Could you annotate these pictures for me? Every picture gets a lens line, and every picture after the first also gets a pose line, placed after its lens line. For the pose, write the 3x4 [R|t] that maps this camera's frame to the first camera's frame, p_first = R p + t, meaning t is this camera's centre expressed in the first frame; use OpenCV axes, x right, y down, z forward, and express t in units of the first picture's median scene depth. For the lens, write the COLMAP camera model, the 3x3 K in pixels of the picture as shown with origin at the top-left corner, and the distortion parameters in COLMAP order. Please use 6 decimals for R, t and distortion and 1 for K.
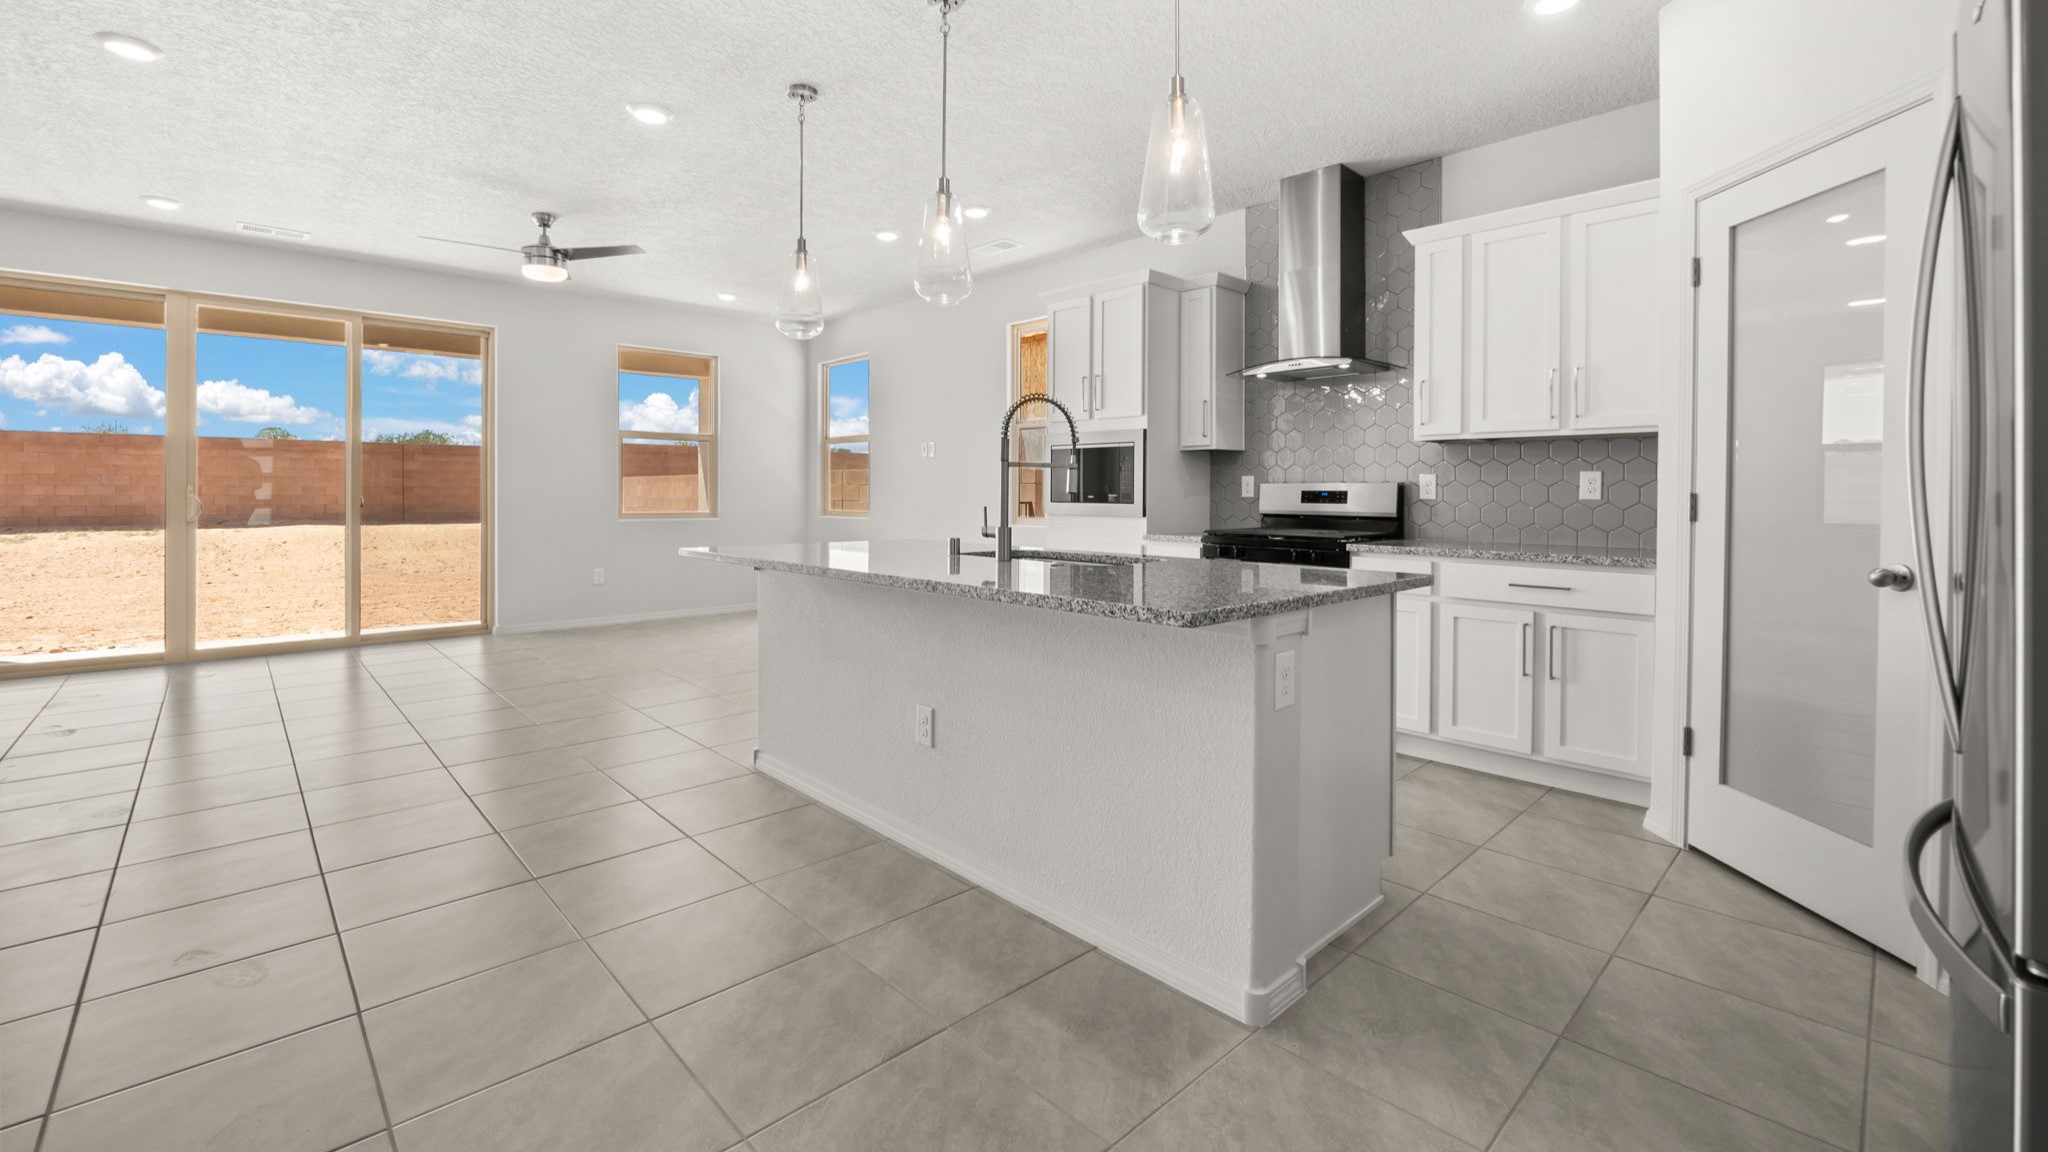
lens RADIAL K [[853.3, 0, 1027.4], [0, 853.3, 494.7], [0, 0, 1]] dist [-0.008730, -0.000067]
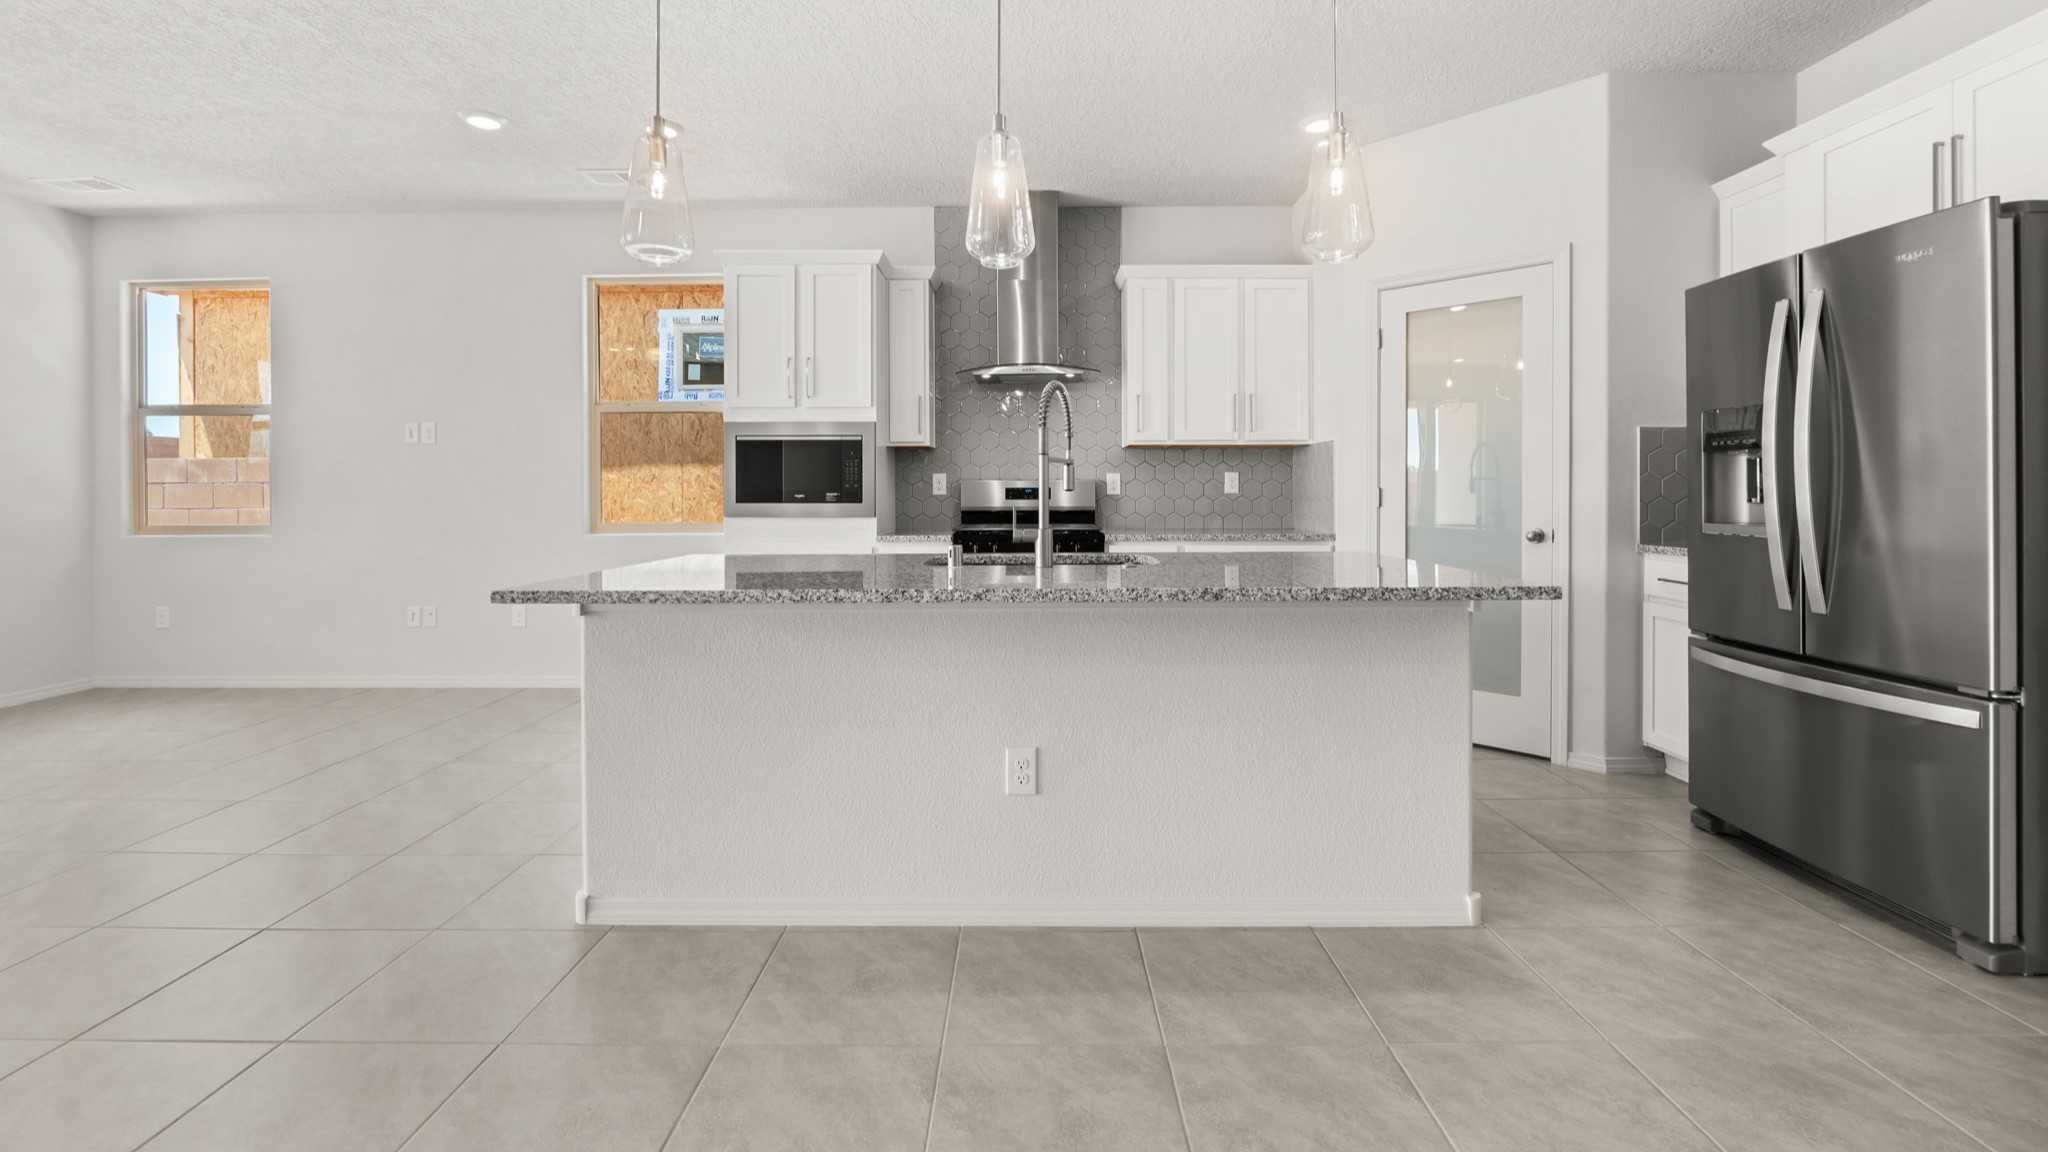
lens RADIAL K [[846.7, 0, 1026.0], [0, 846.7, 491.7], [0, 0, 1]] dist [-0.012032, -0.000068]
pose [[0.693963, -0.007664, 0.719970, -0.487043], [0.008683, 0.999960, 0.002275, -0.002300], [-0.719958, 0.004673, 0.694002, 0.290571]]
